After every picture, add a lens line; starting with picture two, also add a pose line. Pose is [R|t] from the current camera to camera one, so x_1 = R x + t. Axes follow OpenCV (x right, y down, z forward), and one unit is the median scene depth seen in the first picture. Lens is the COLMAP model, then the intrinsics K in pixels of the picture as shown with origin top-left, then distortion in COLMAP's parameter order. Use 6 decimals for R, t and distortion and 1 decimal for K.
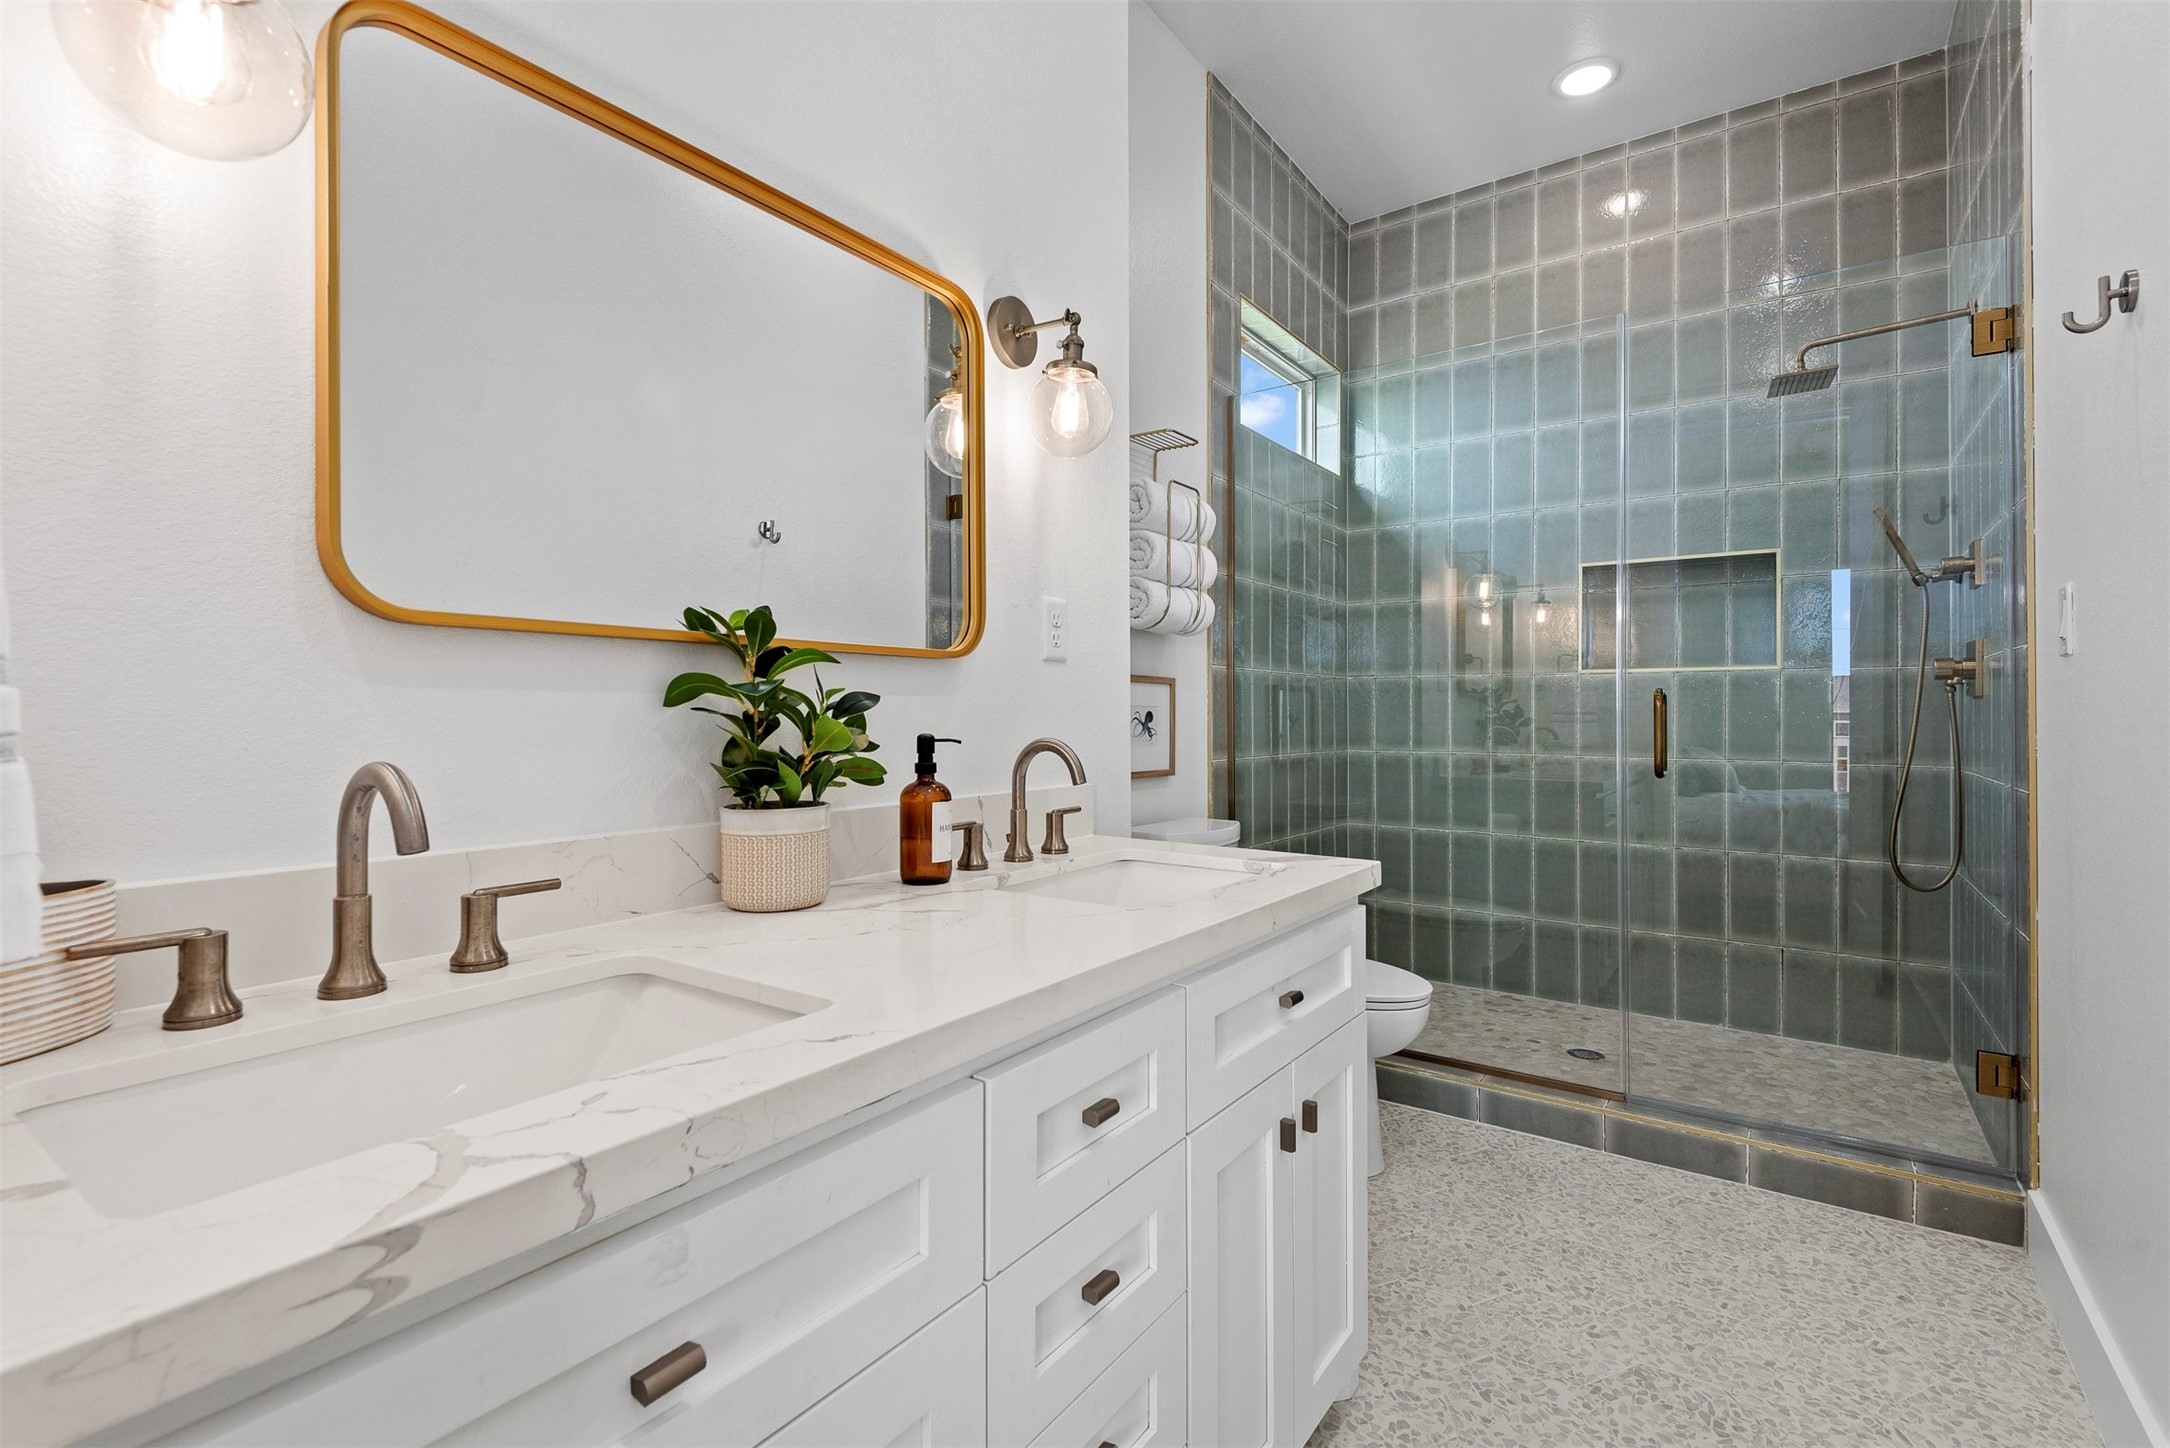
lens RADIAL K [[987.1, 0, 1085.0], [0, 987.1, 724.0], [0, 0, 1]] dist [0.002952, 0.000283]
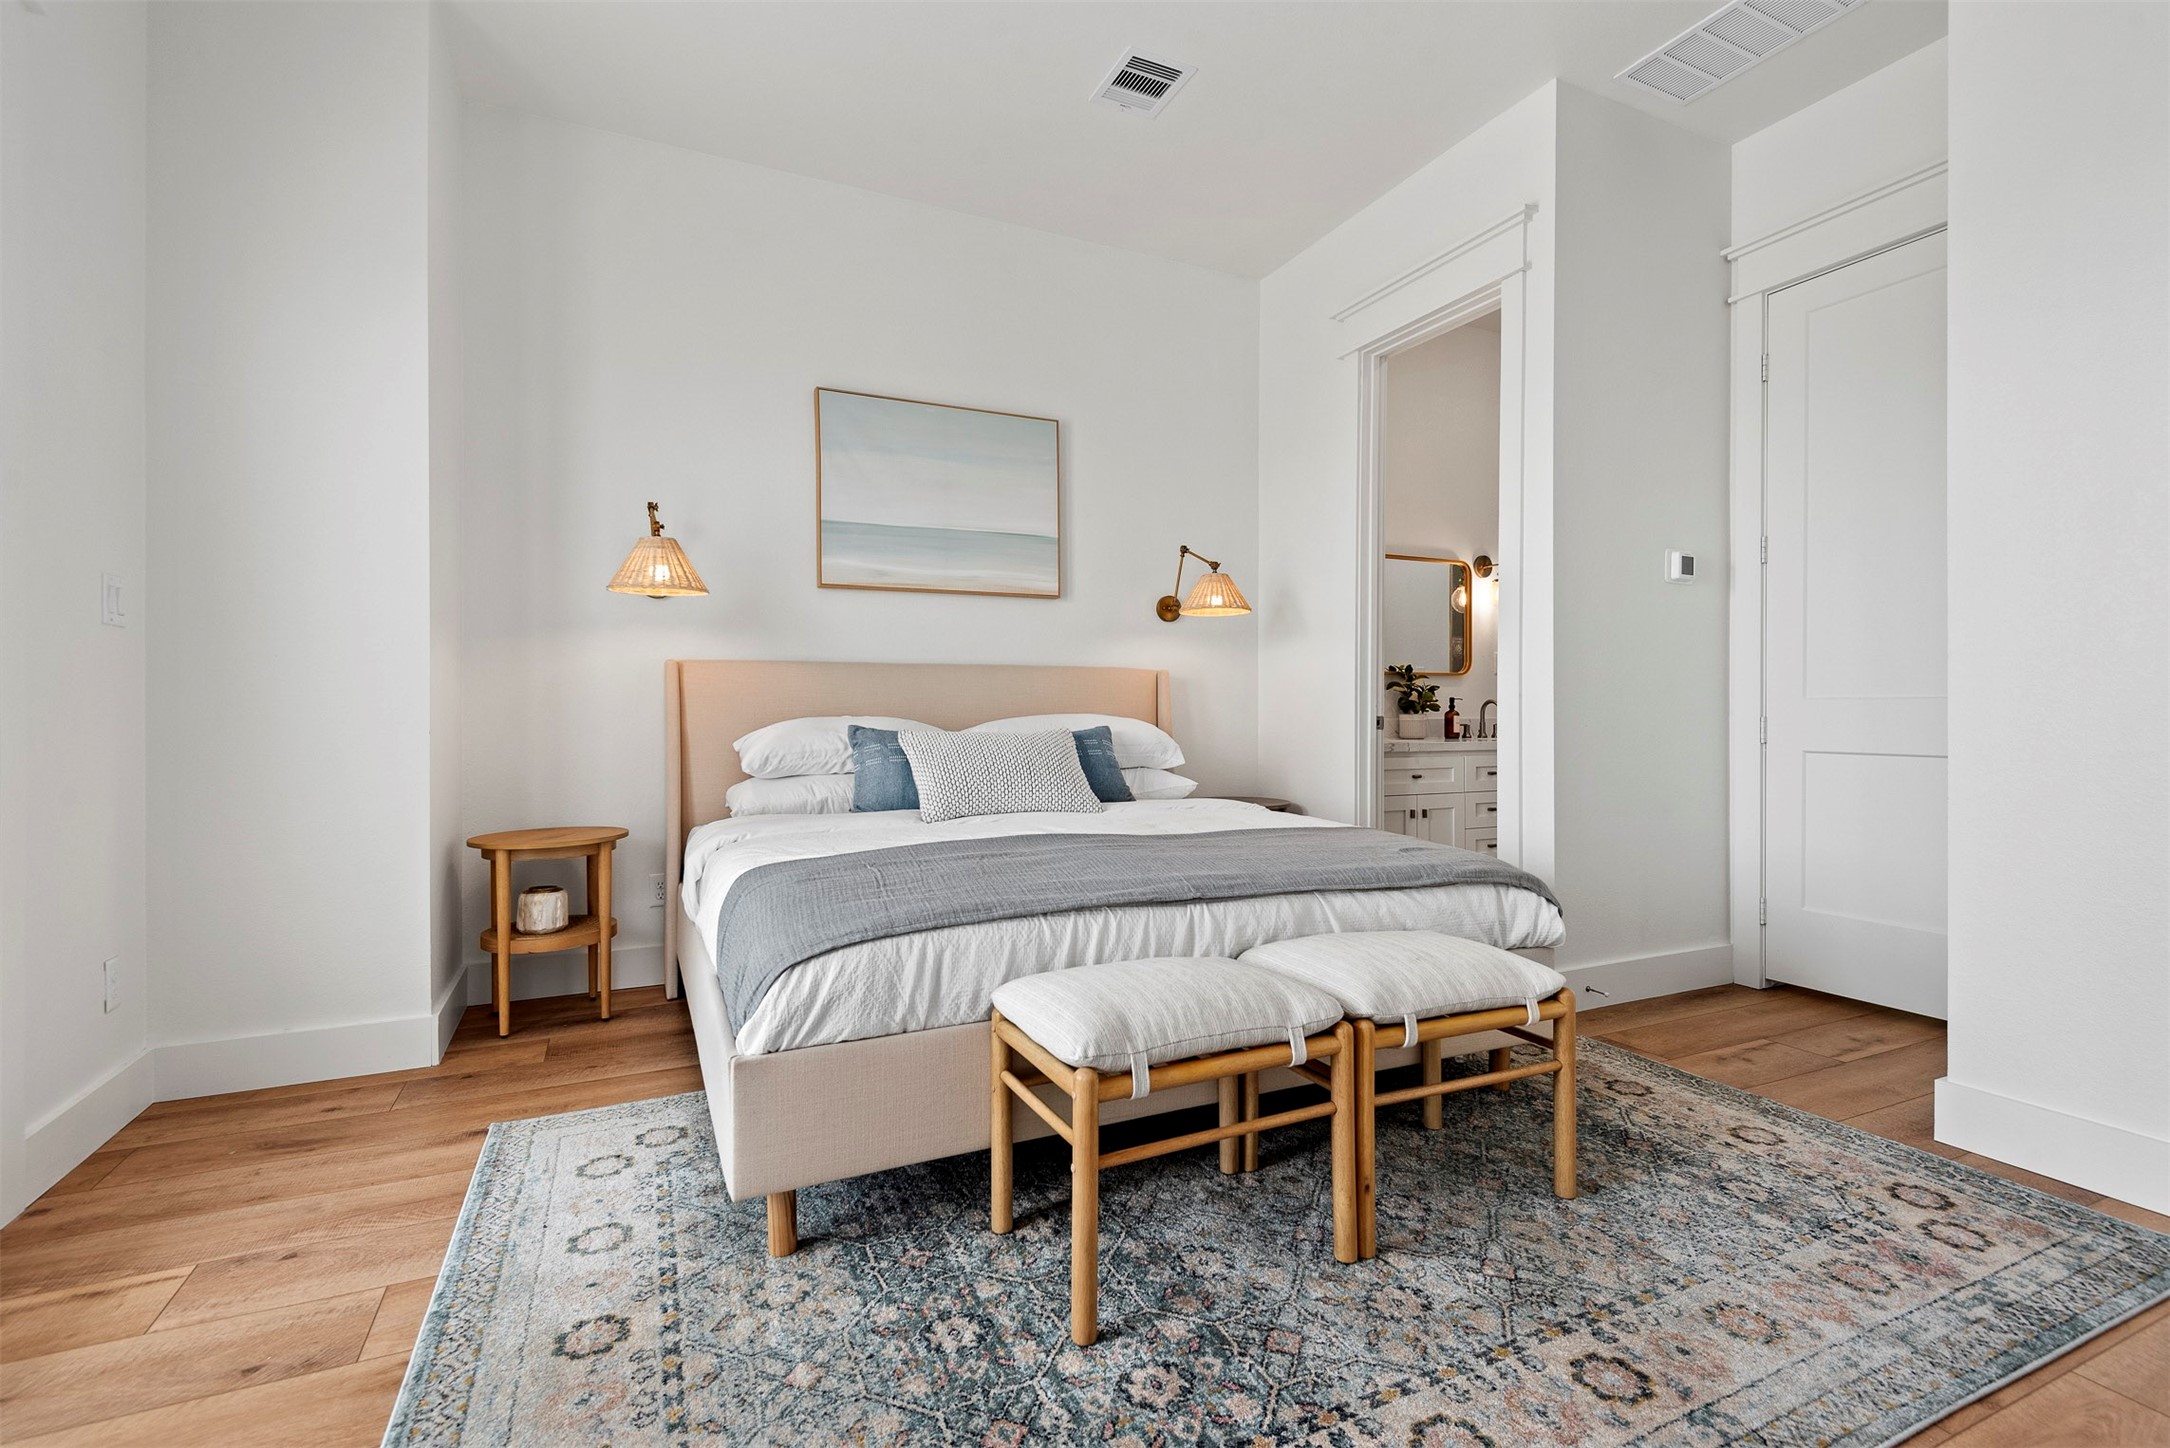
lens RADIAL K [[987.1, 0, 1085.0], [0, 987.1, 724.0], [0, 0, 1]] dist [0.002952, 0.000283]
pose [[0.870565, -0.004337, -0.492034, 0.447562], [0.000490, 0.999968, -0.007947, 0.136878], [0.492053, 0.006677, 0.870540, -2.804477]]
